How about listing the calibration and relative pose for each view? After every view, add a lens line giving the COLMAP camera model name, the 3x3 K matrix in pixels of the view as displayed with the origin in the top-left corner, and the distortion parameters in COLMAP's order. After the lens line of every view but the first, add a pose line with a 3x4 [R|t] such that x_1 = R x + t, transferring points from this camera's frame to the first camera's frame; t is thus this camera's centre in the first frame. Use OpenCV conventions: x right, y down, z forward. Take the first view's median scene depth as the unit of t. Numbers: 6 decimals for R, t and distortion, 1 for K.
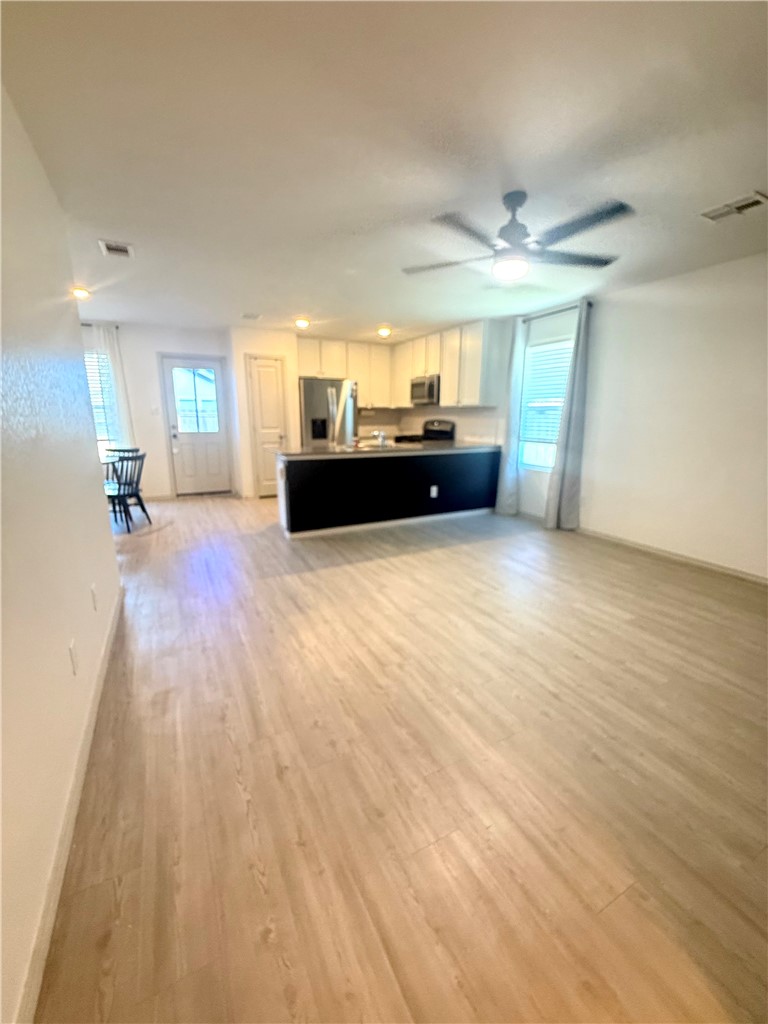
lens RADIAL K [[410.6, 0, 388.2], [0, 410.6, 506.1], [0, 0, 1]] dist [-0.002160, -0.000190]
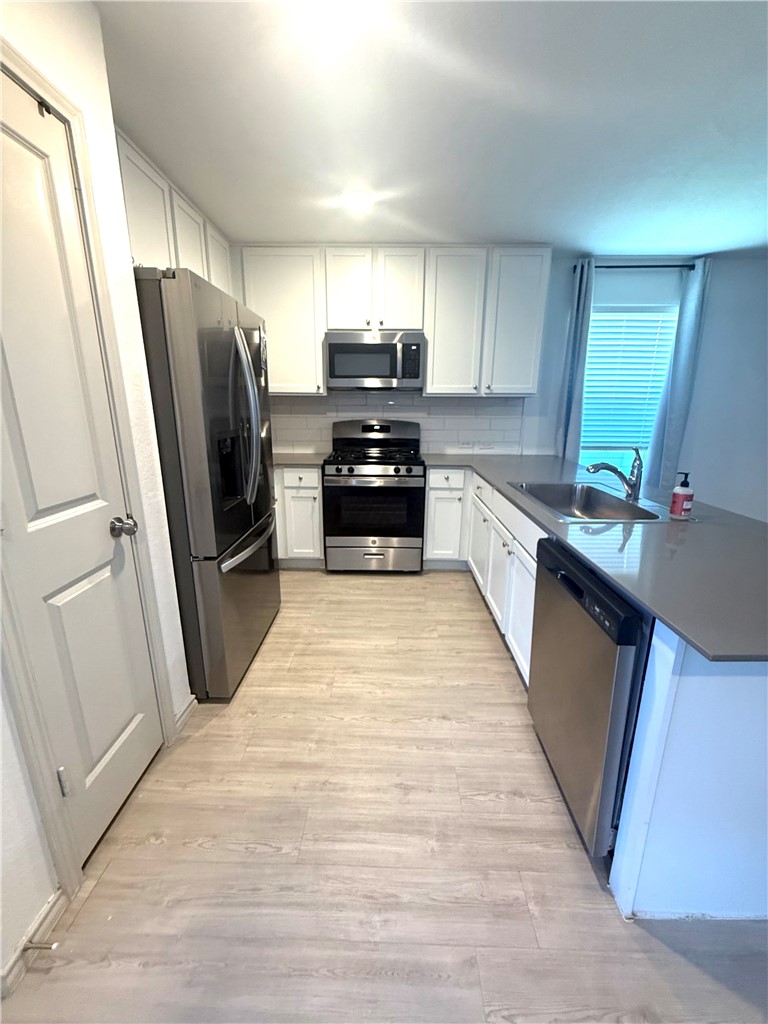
lens RADIAL K [[410.6, 0, 384.2], [0, 410.6, 510.0], [0, 0, 1]] dist [-0.002160, -0.000190]
pose [[0.488040, -0.219834, 0.844683, -0.370238], [0.183662, 0.971960, 0.146843, -0.183577], [-0.853279, 0.083471, 0.514730, 0.775140]]
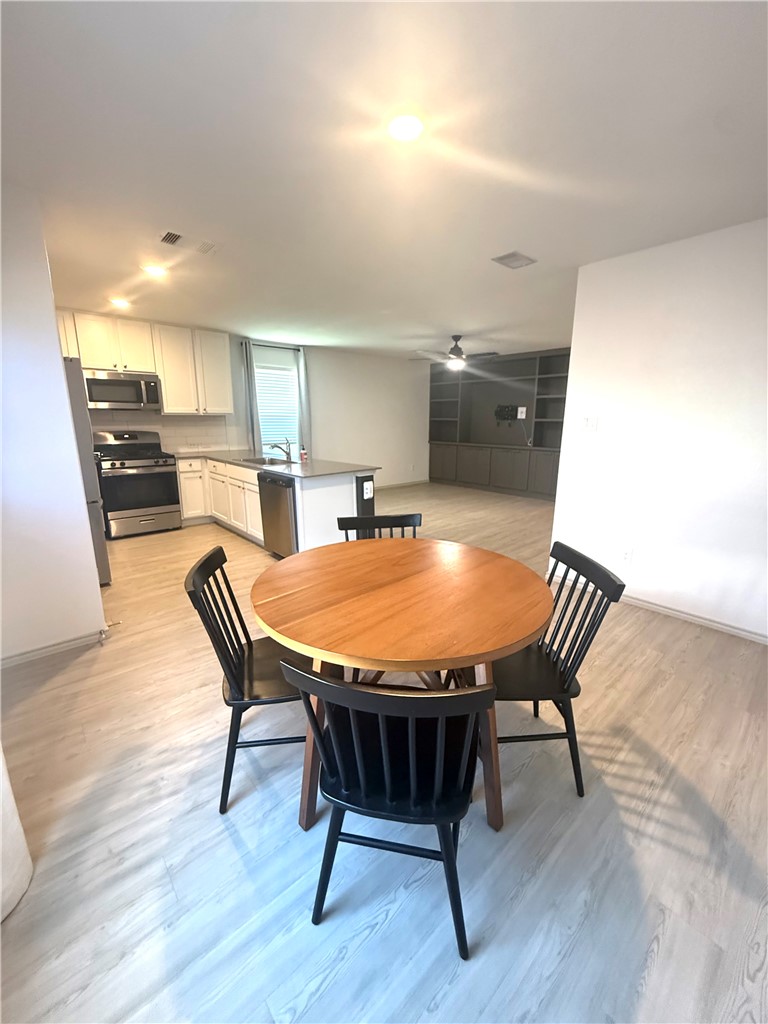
lens RADIAL K [[410.6, 0, 380.7], [0, 410.6, 510.6], [0, 0, 1]] dist [-0.002160, -0.000190]
pose [[-0.225356, -0.215504, 0.950143, -0.773784], [0.207368, 0.942274, 0.262903, -0.184030], [-0.951952, 0.256276, -0.167658, 0.764015]]
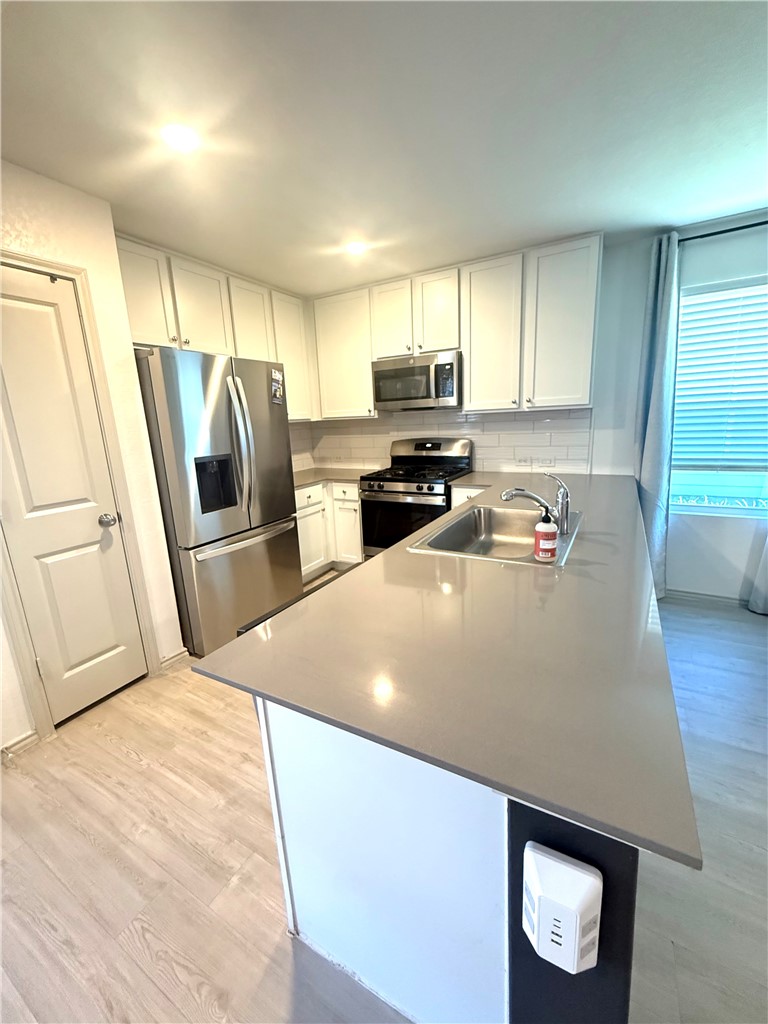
lens RADIAL K [[410.6, 0, 384.7], [0, 410.6, 509.7], [0, 0, 1]] dist [-0.002160, -0.000190]
pose [[0.845121, -0.154424, 0.511786, -0.238041], [0.159578, 0.986594, 0.034177, -0.152944], [-0.510202, 0.052786, 0.858433, 0.603397]]
